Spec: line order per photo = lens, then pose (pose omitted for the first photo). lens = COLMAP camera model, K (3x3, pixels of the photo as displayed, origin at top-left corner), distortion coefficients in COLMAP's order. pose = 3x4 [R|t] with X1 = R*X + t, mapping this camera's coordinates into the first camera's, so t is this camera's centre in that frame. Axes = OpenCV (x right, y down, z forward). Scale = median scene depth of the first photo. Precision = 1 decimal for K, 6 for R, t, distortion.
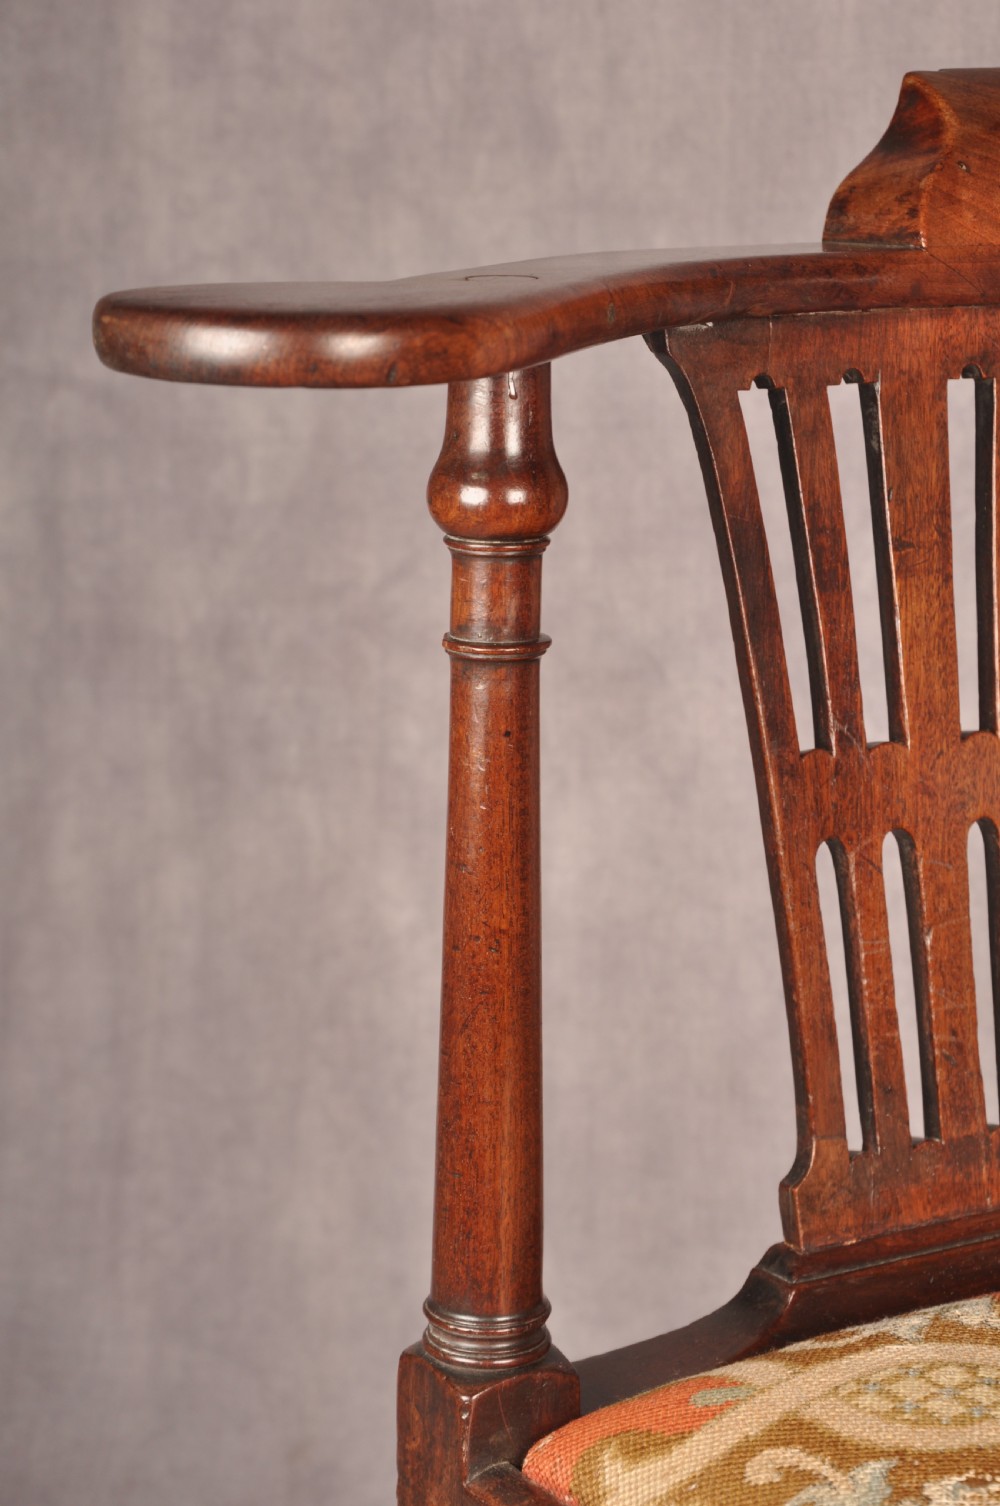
lens RADIAL K [[3159.9, 0, 500.0], [0, 3159.9, 753.0], [0, 0, 1]] dist [0.371530, -0.019428]
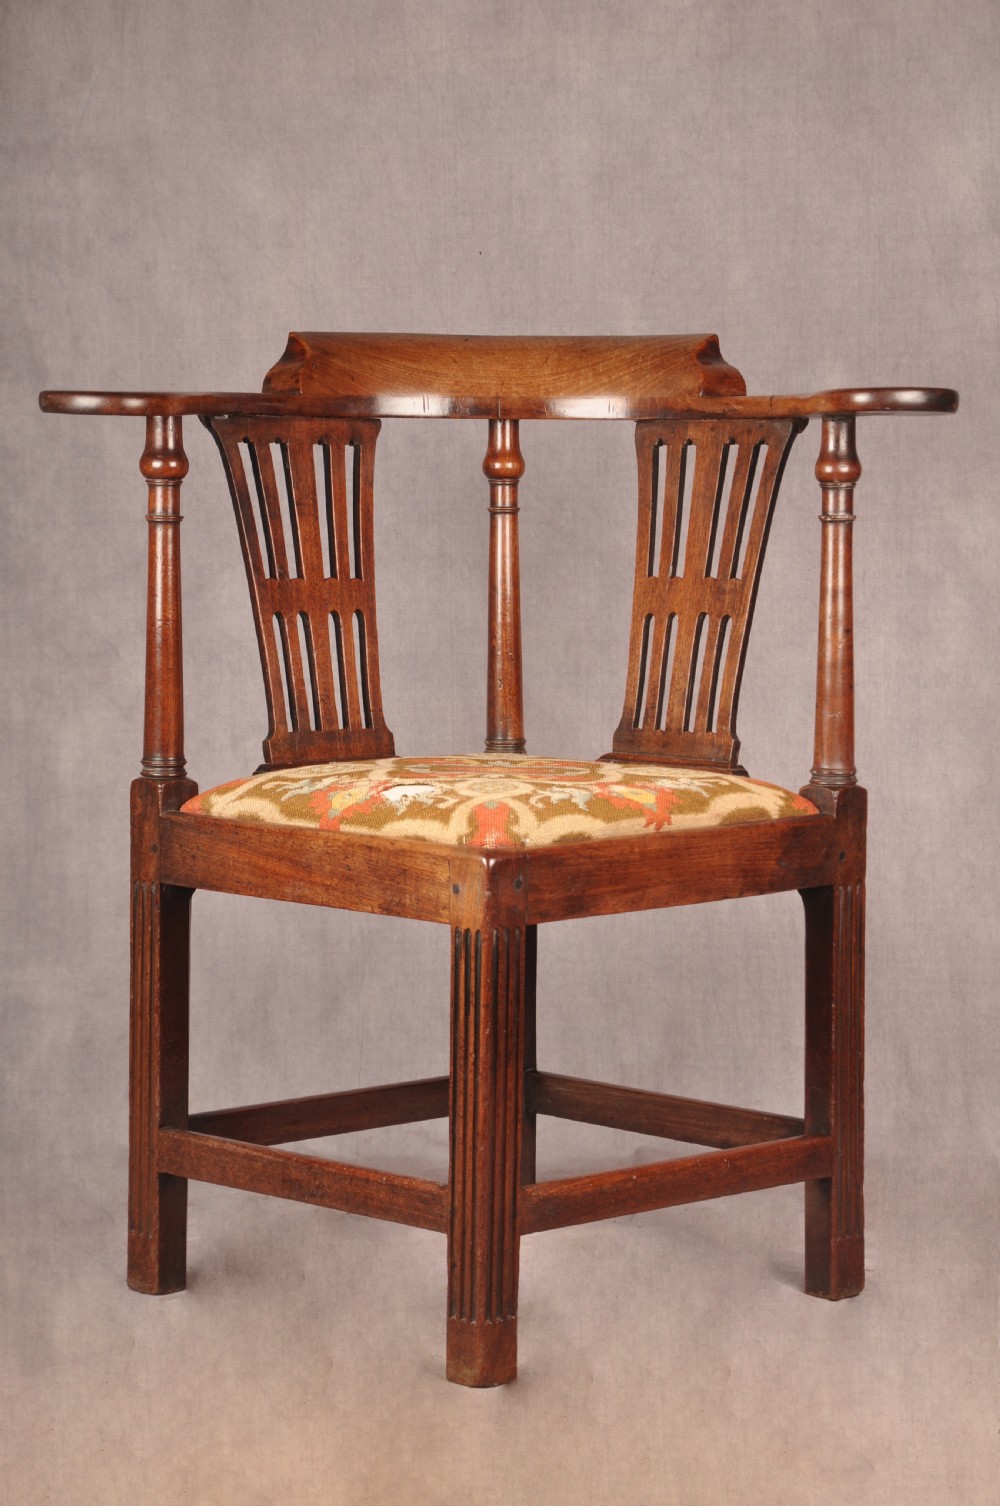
lens RADIAL K [[3739.1, 0, 508.0], [0, 3739.1, 760.8], [0, 0, 1]] dist [0.505992, 0.039662]
pose [[0.978546, -0.018690, 0.205179, -0.350593], [0.043048, 0.992444, -0.114902, 0.515955], [-0.201482, 0.121269, 0.971956, -2.055600]]
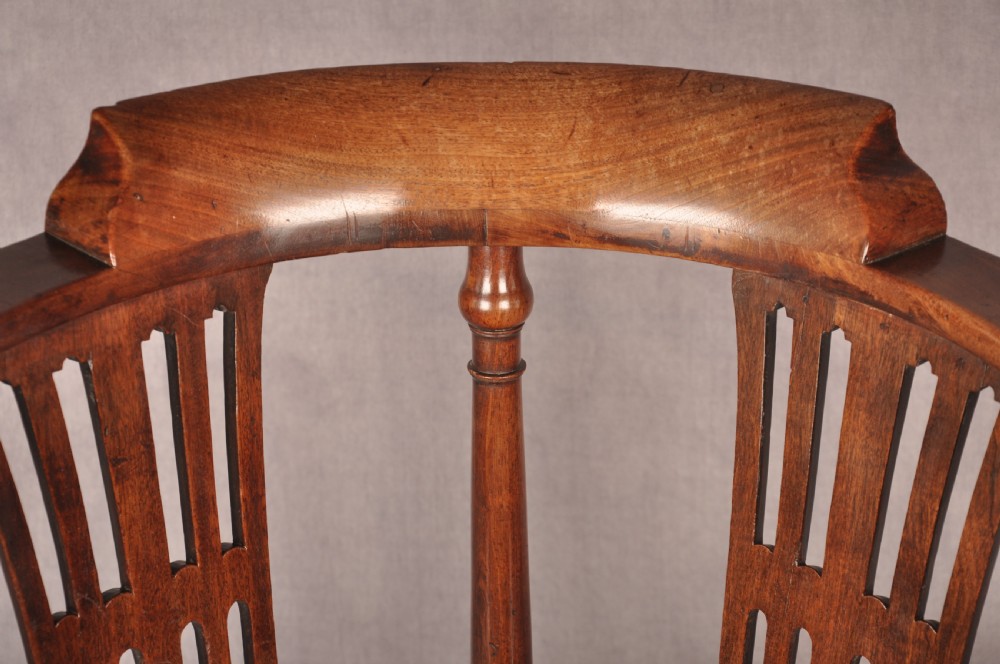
lens RADIAL K [[2880.4, 0, 500.0], [0, 2880.4, 332.0], [0, 0, 1]] dist [0.699465, -0.169120]
pose [[0.980075, -0.092823, 0.175603, 0.069956], [0.050881, 0.971913, 0.229773, -0.419031], [-0.192000, -0.216260, 0.957271, -0.281883]]
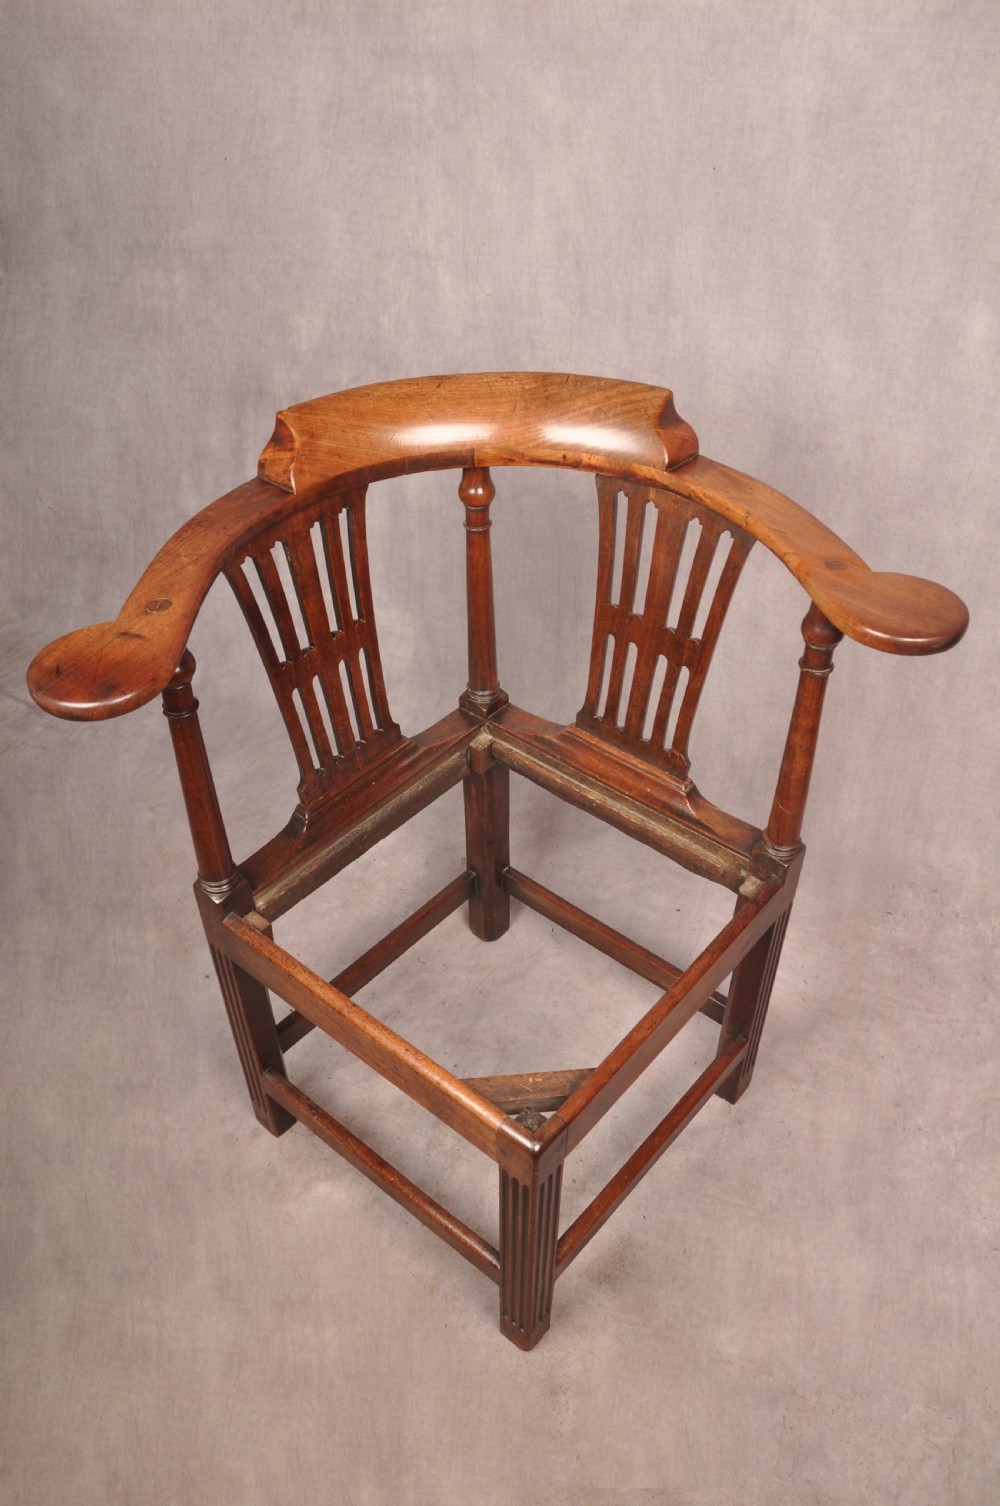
lens RADIAL K [[1161.1, 0, 506.4], [0, 1161.1, 742.3], [0, 0, 1]] dist [-0.139682, 0.000921]
pose [[0.950715, -0.206140, 0.231619, 0.029111], [0.074143, 0.876466, 0.475721, -0.434201], [-0.301071, -0.435102, 0.848553, -0.014548]]
